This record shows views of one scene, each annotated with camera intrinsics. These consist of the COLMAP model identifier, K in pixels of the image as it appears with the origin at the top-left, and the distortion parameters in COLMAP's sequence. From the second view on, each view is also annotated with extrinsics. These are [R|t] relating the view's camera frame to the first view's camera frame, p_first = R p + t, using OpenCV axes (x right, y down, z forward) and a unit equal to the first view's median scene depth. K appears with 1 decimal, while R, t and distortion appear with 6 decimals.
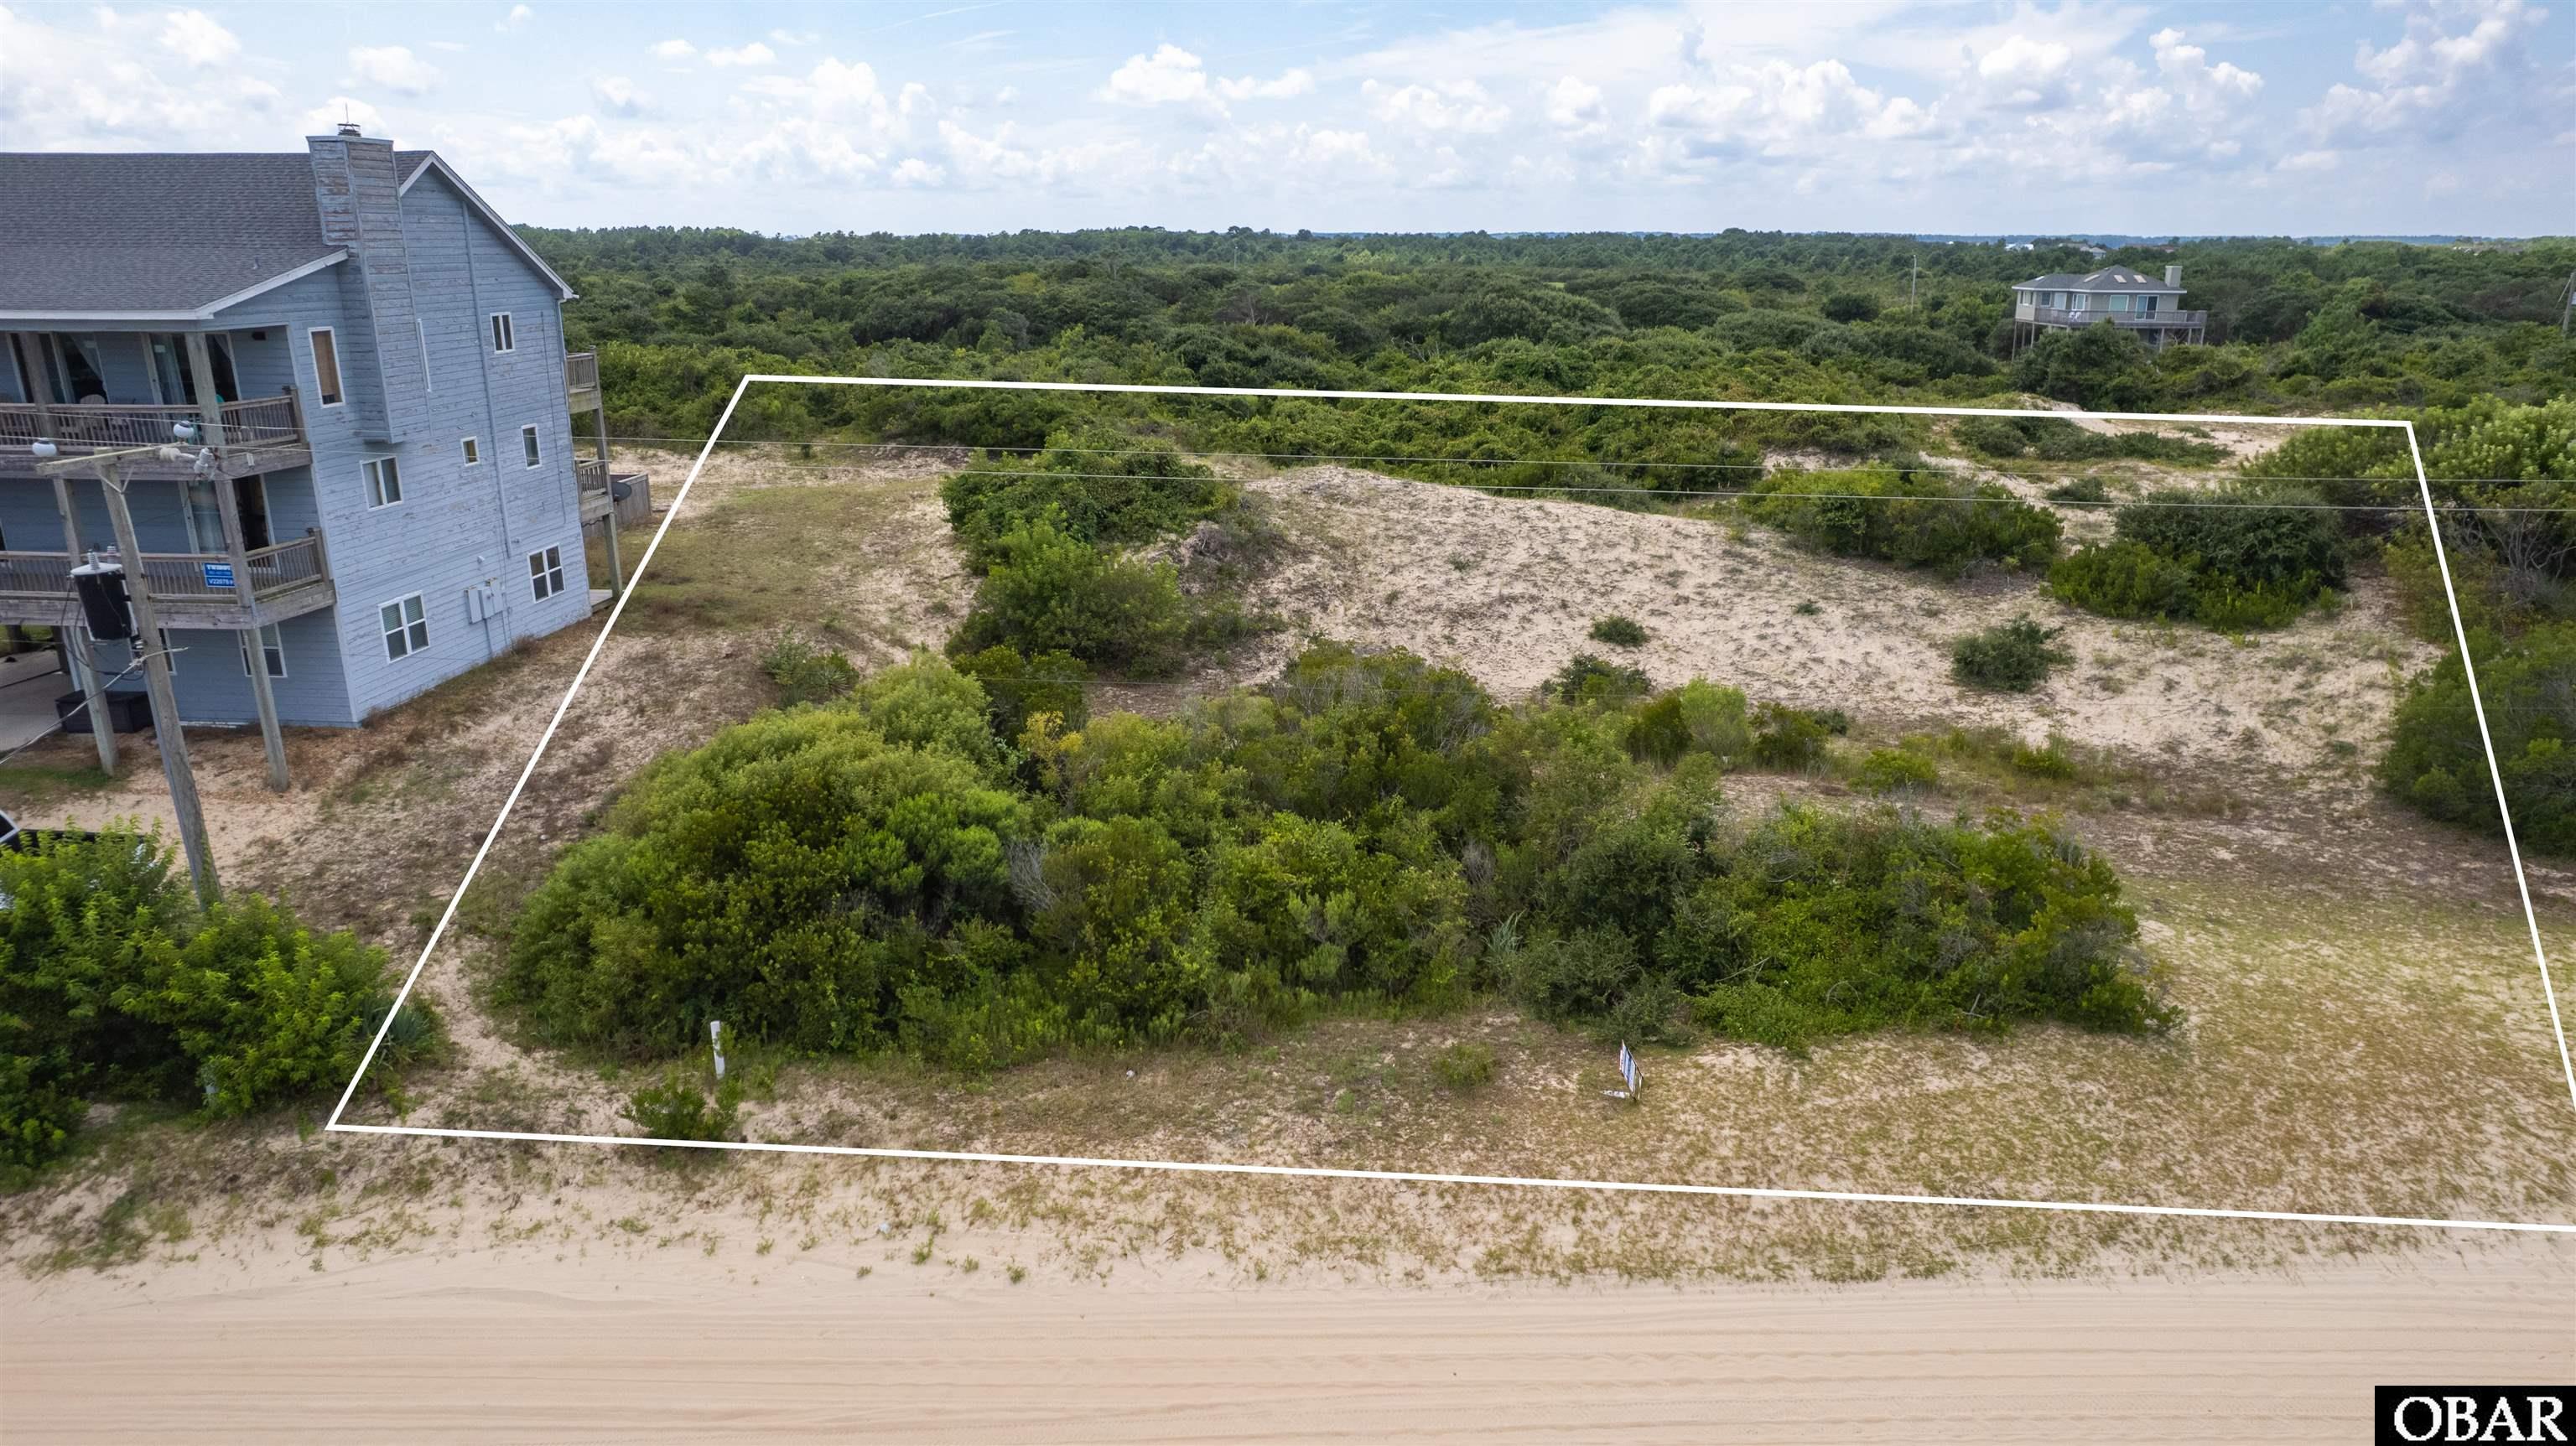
lens RADIAL K [[1647.3, 0, 1284.9], [0, 1647.3, 730.6], [0, 0, 1]] dist [-0.072469, 0.062759]
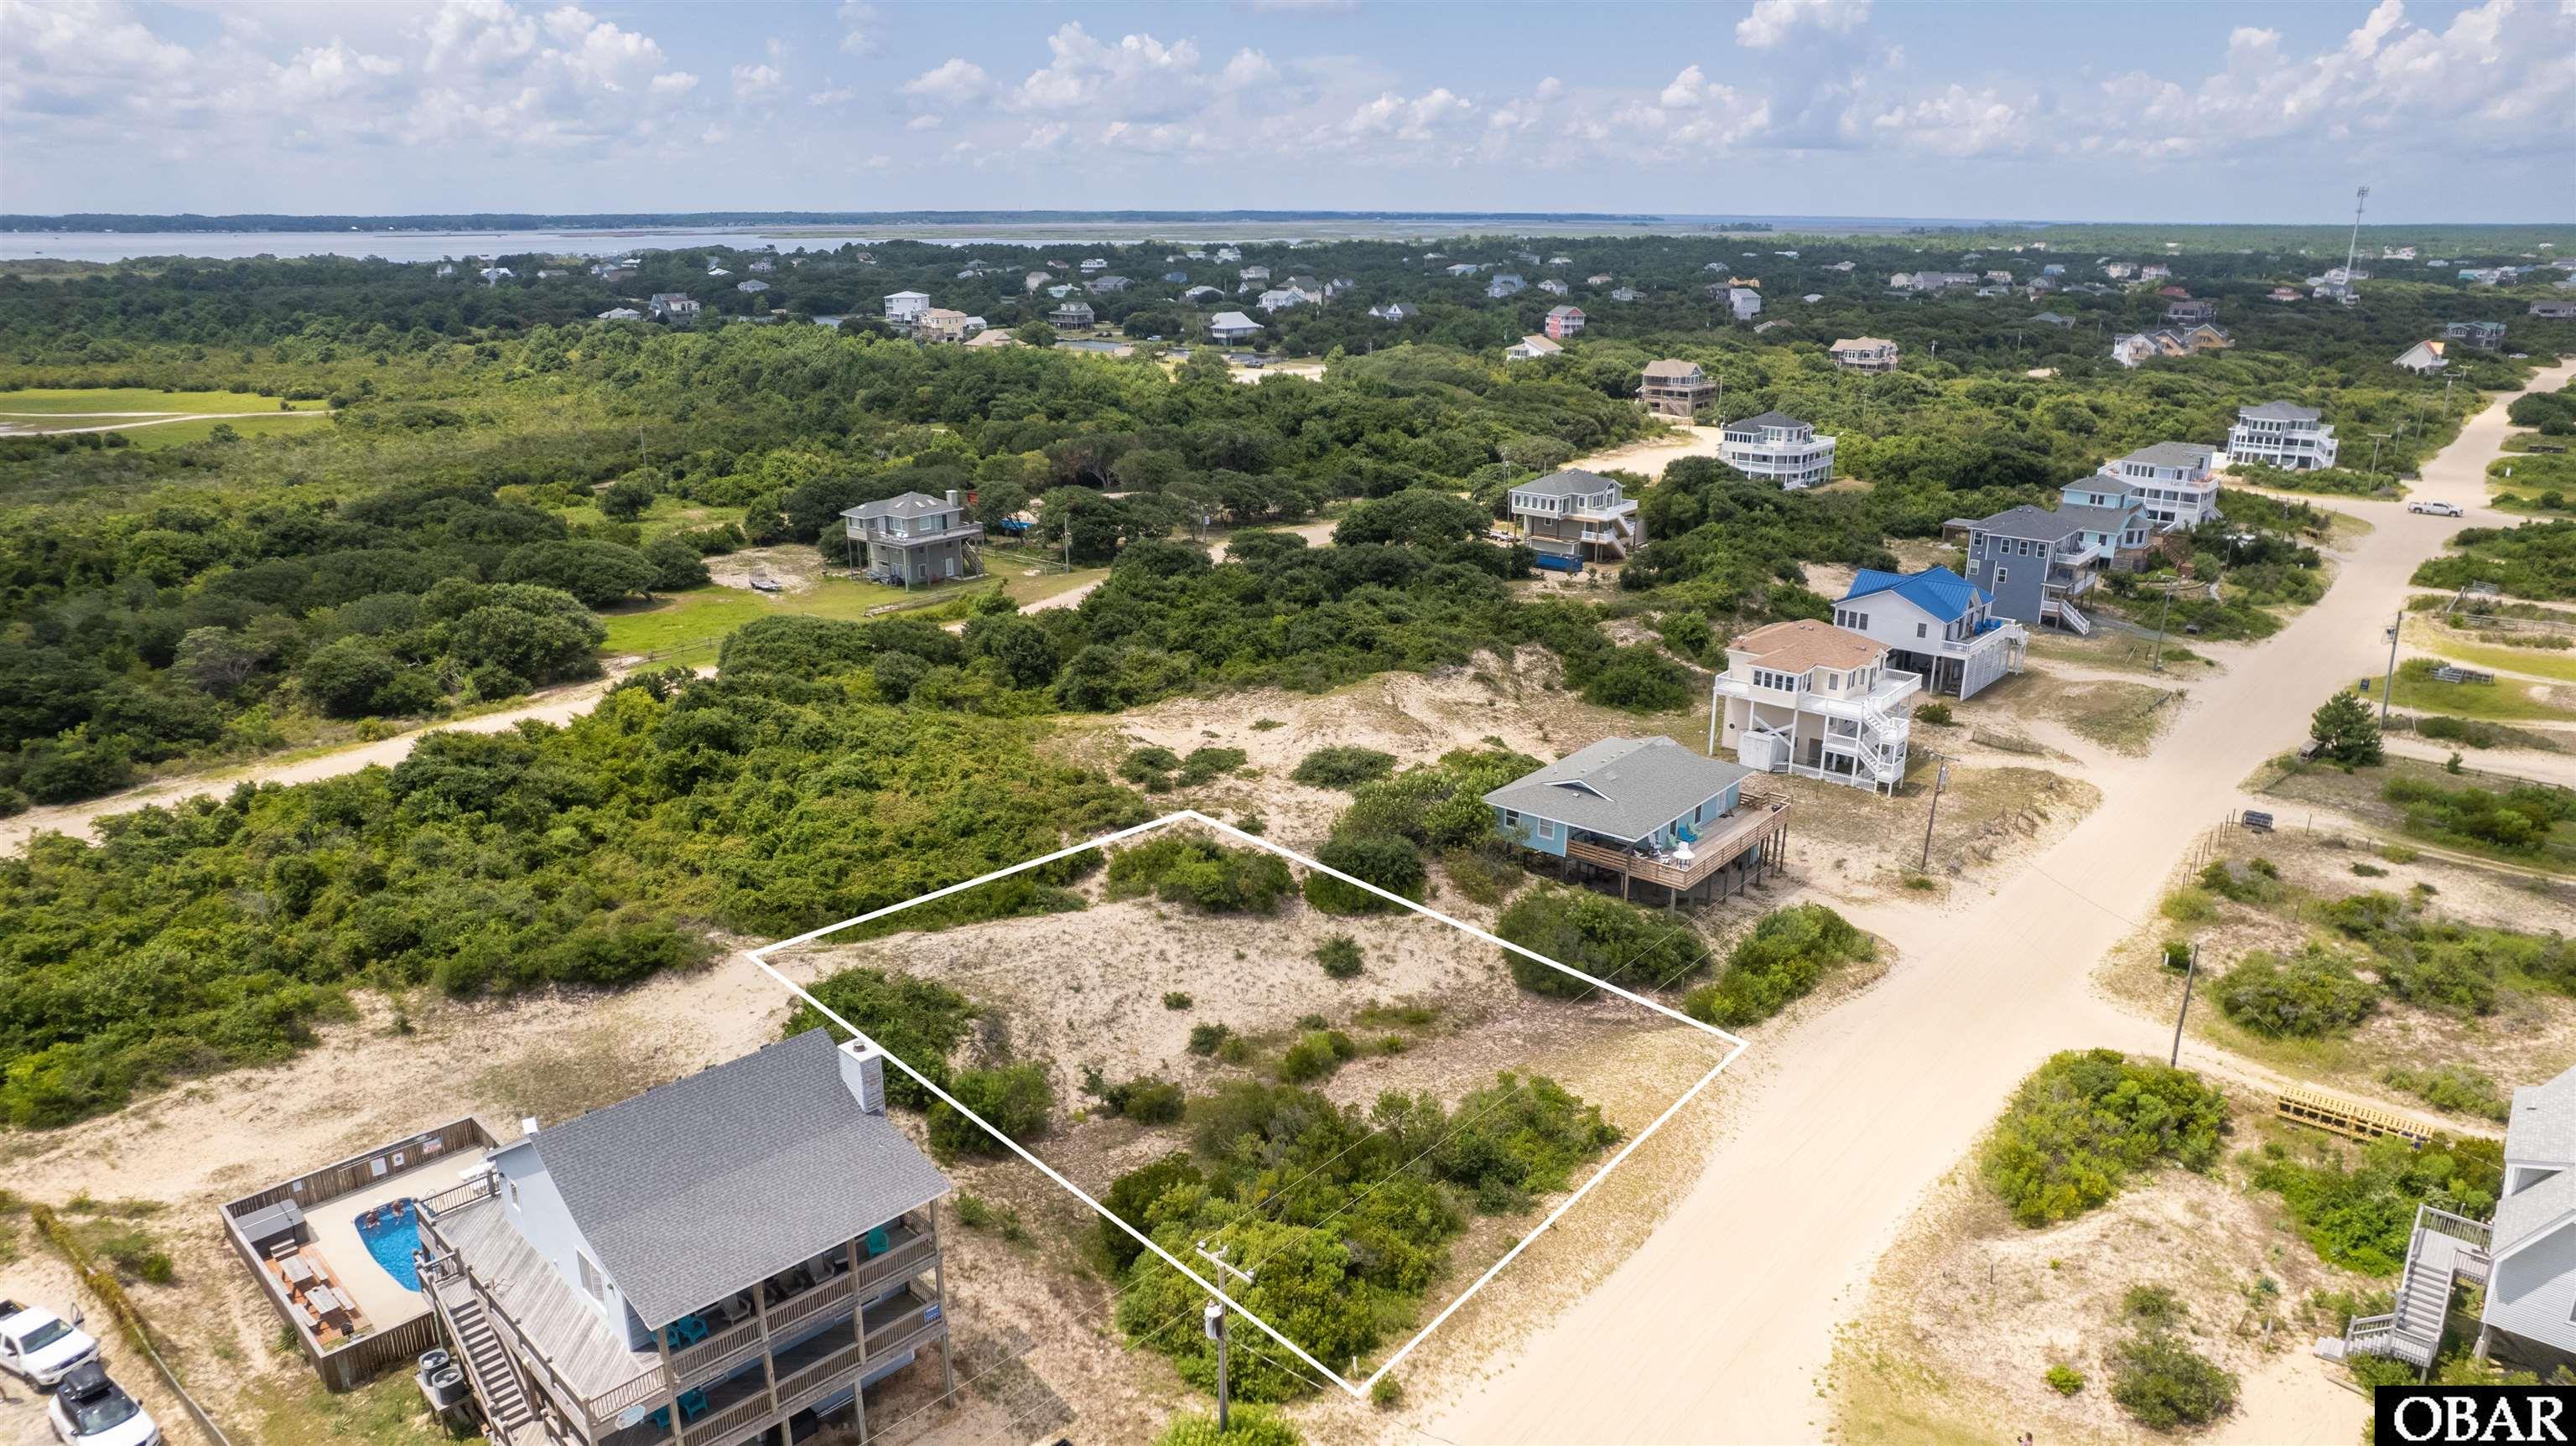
lens RADIAL K [[1647.3, 0, 1284.9], [0, 1647.3, 730.6], [0, 0, 1]] dist [-0.072469, 0.062759]
pose [[0.632589, -0.232044, 0.738909, -1.911200], [0.218918, 0.968728, 0.116797, -1.018481], [-0.742904, 0.087876, 0.663605, -0.680118]]
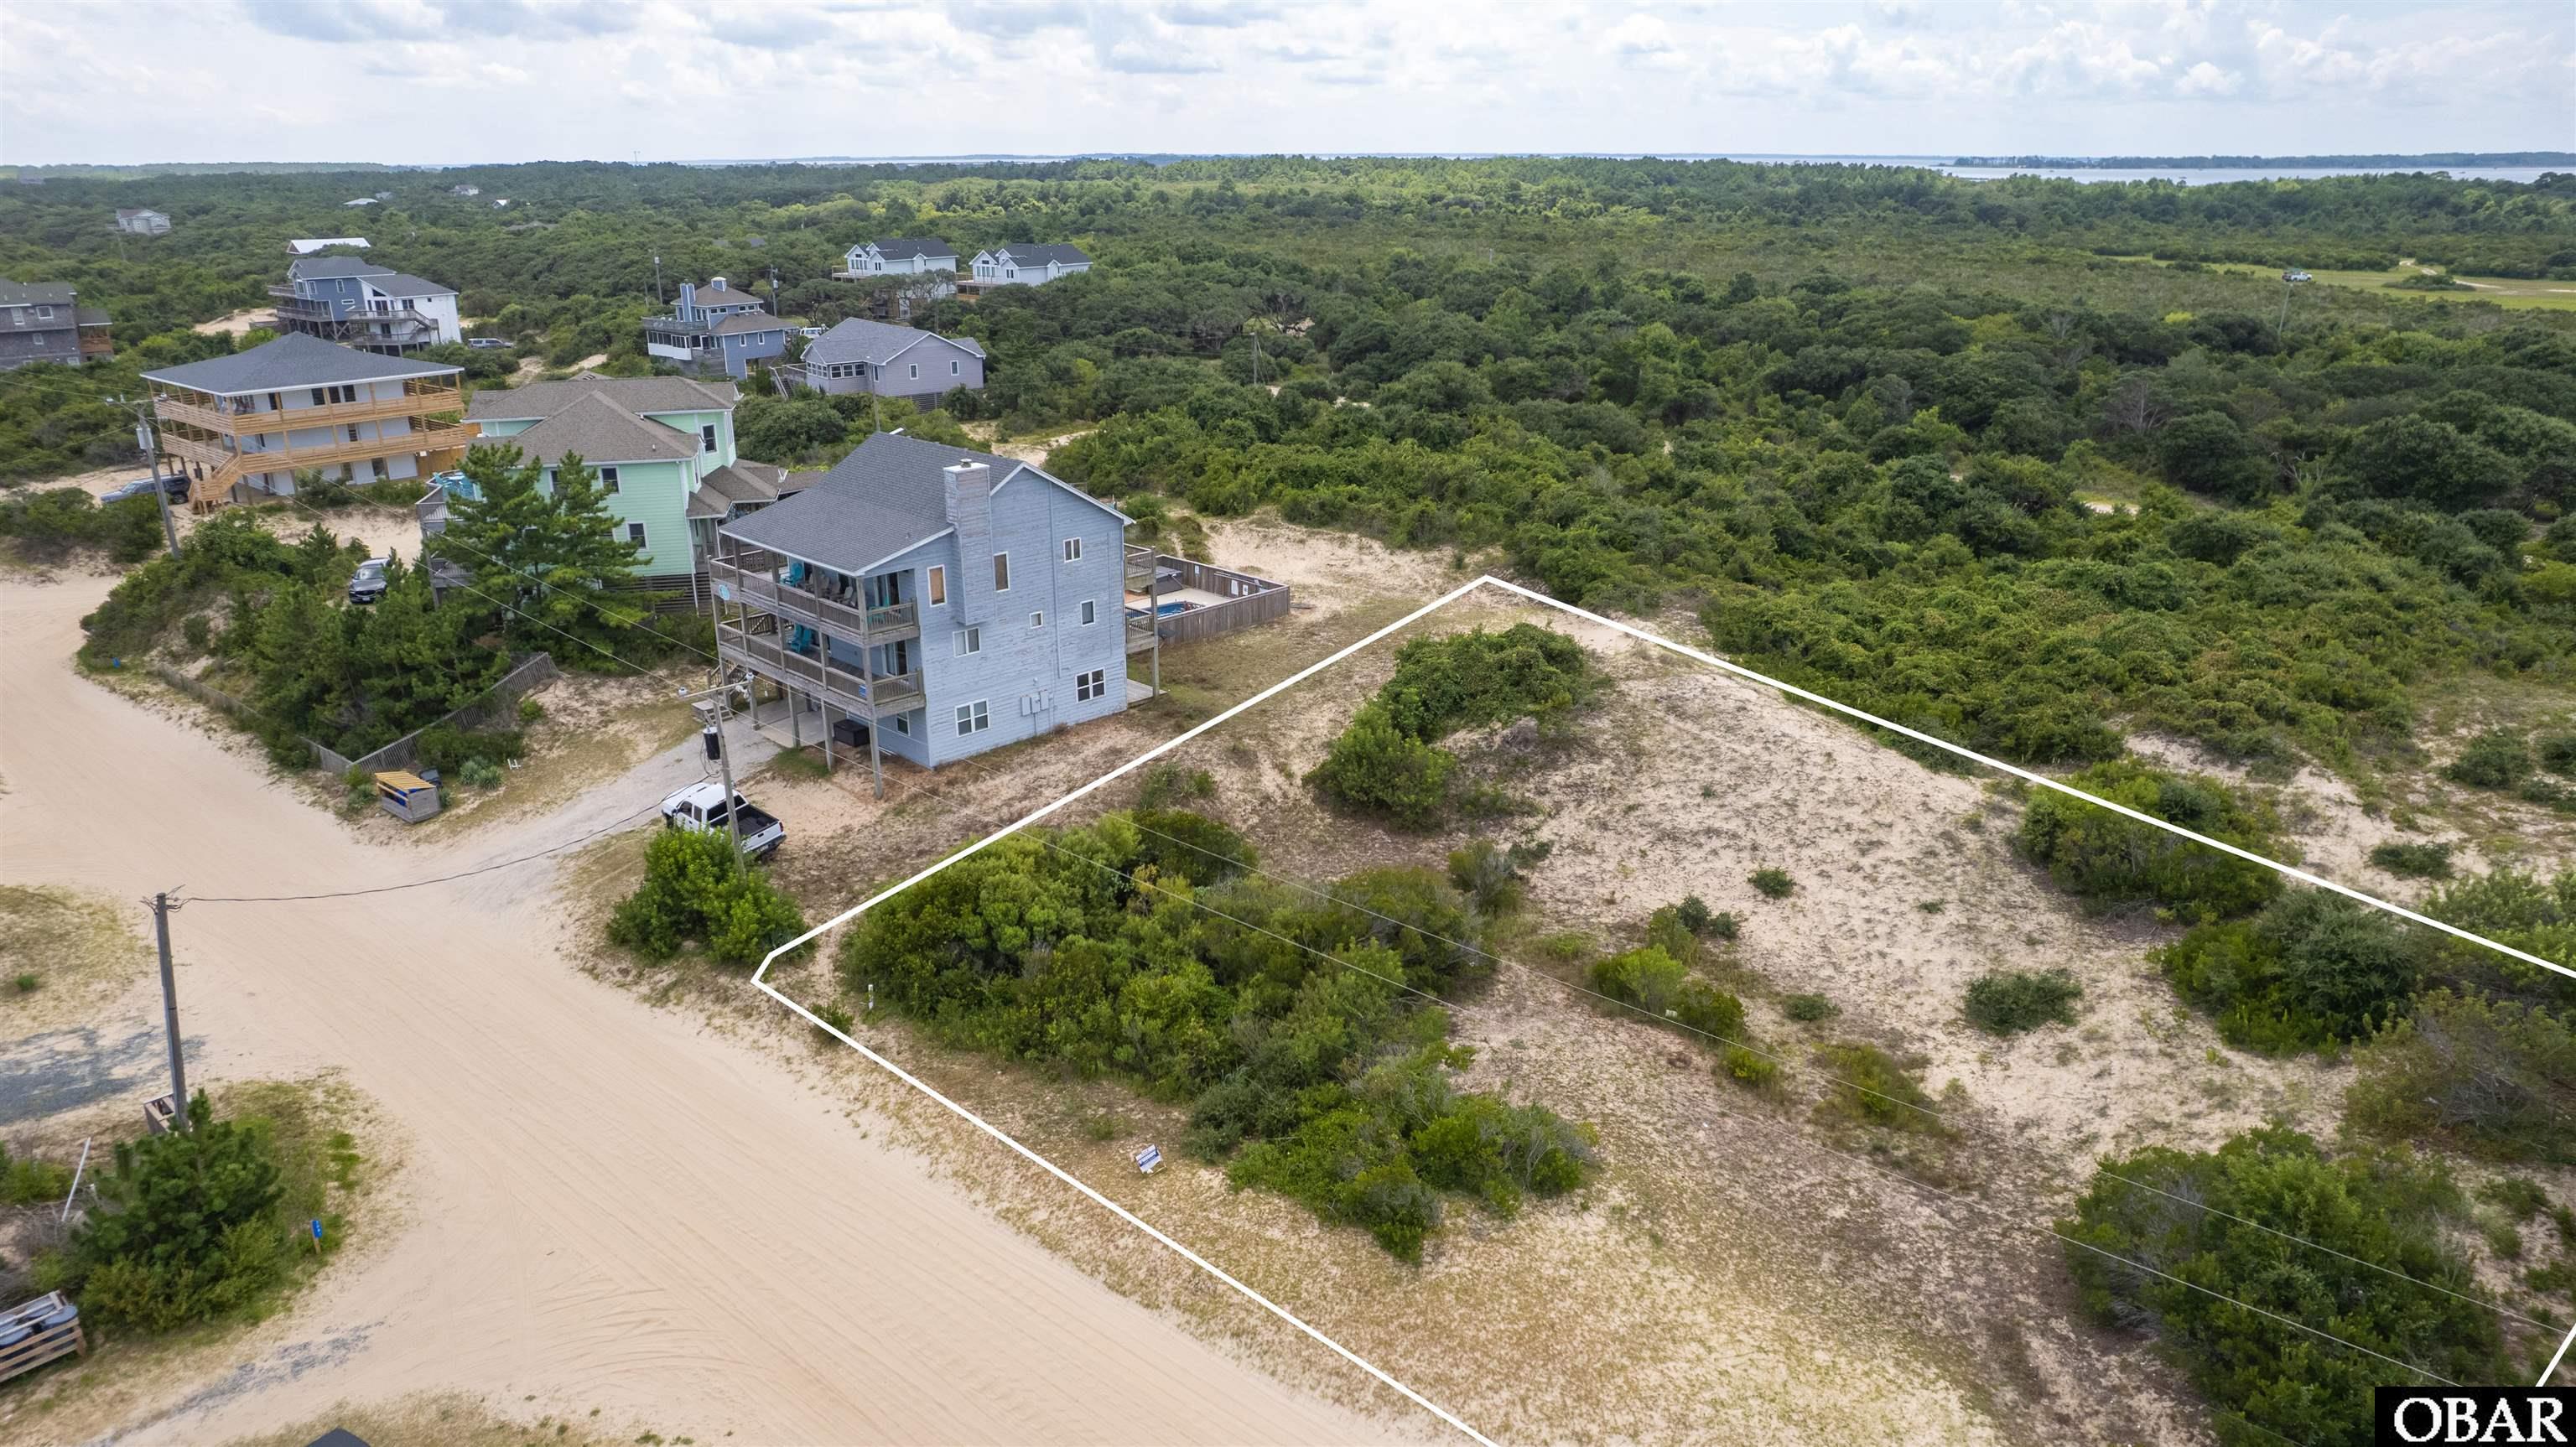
lens RADIAL K [[1659.5, 0, 1286.9], [0, 1659.5, 725.7], [0, 0, 1]] dist [-0.076085, 0.067875]
pose [[0.767303, 0.211237, -0.605496, 1.183717], [-0.183450, 0.977036, 0.108381, -0.442626], [0.614485, 0.027917, 0.788434, -0.351476]]
